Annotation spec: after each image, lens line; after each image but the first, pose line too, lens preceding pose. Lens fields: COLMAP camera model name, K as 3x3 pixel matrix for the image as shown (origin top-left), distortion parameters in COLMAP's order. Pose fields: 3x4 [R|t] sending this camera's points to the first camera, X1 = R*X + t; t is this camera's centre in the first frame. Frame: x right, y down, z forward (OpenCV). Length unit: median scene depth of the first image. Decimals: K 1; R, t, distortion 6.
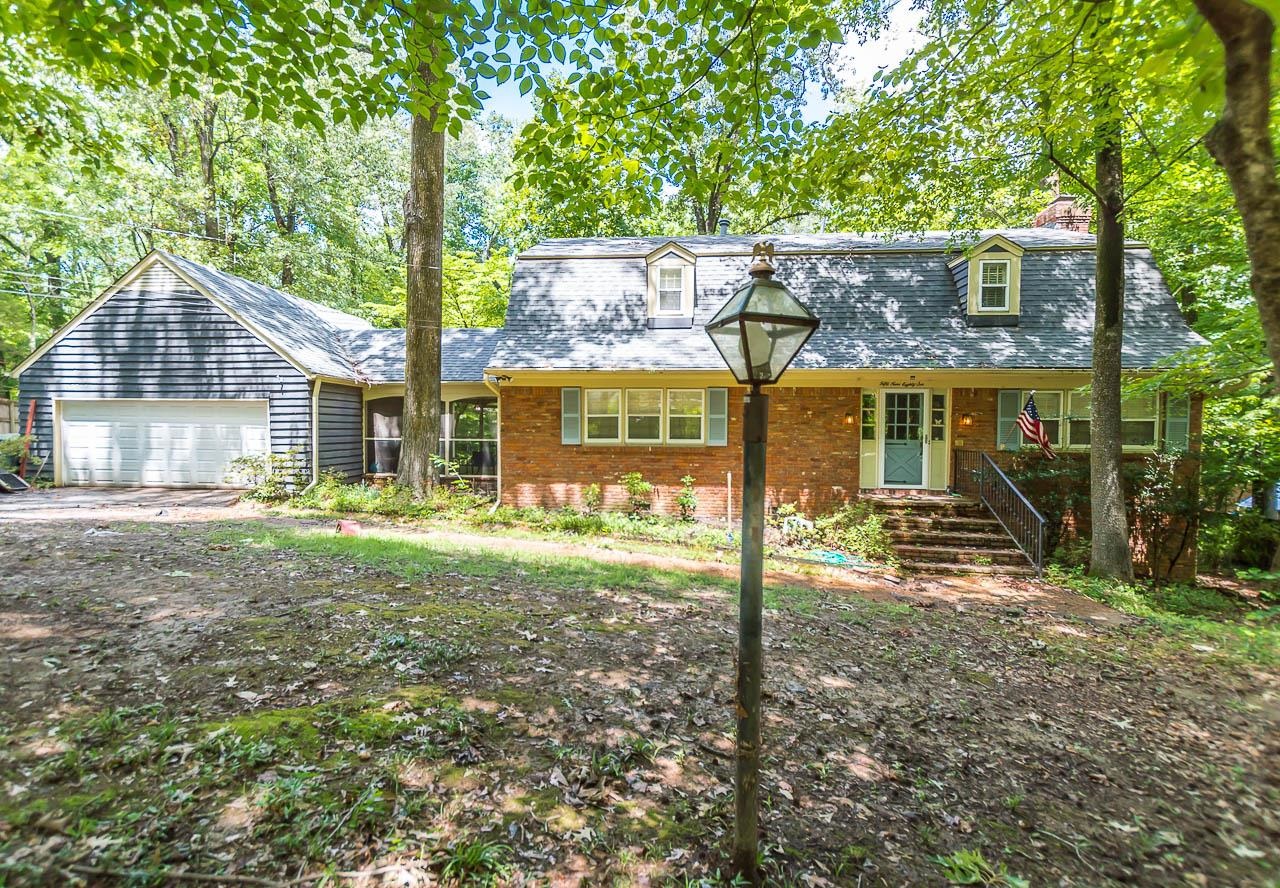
lens RADIAL K [[557.6, 0, 638.4], [0, 557.6, 444.3], [0, 0, 1]] dist [0.000175, -0.000026]
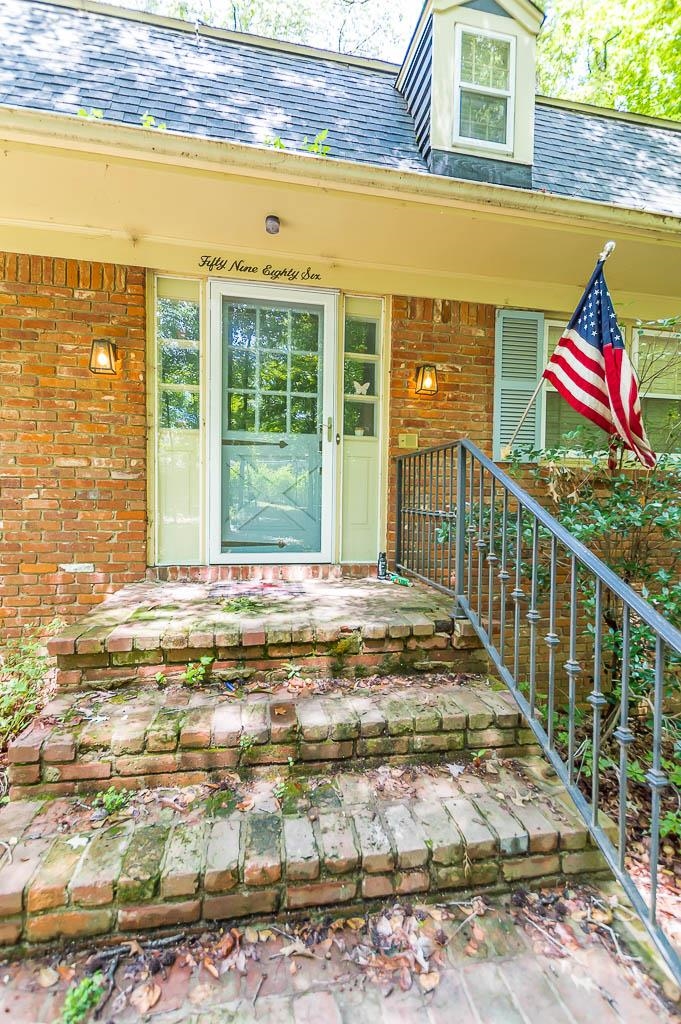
lens RADIAL K [[450.8, 0, 338.1], [0, 450.8, 508.3], [0, 0, 1]] dist [0.005290, 0.000174]
pose [[0.957524, -0.000582, 0.288354, 0.431982], [-0.000311, 0.999995, 0.003054, 0.042529], [-0.288355, -0.003014, 0.957519, 0.704082]]
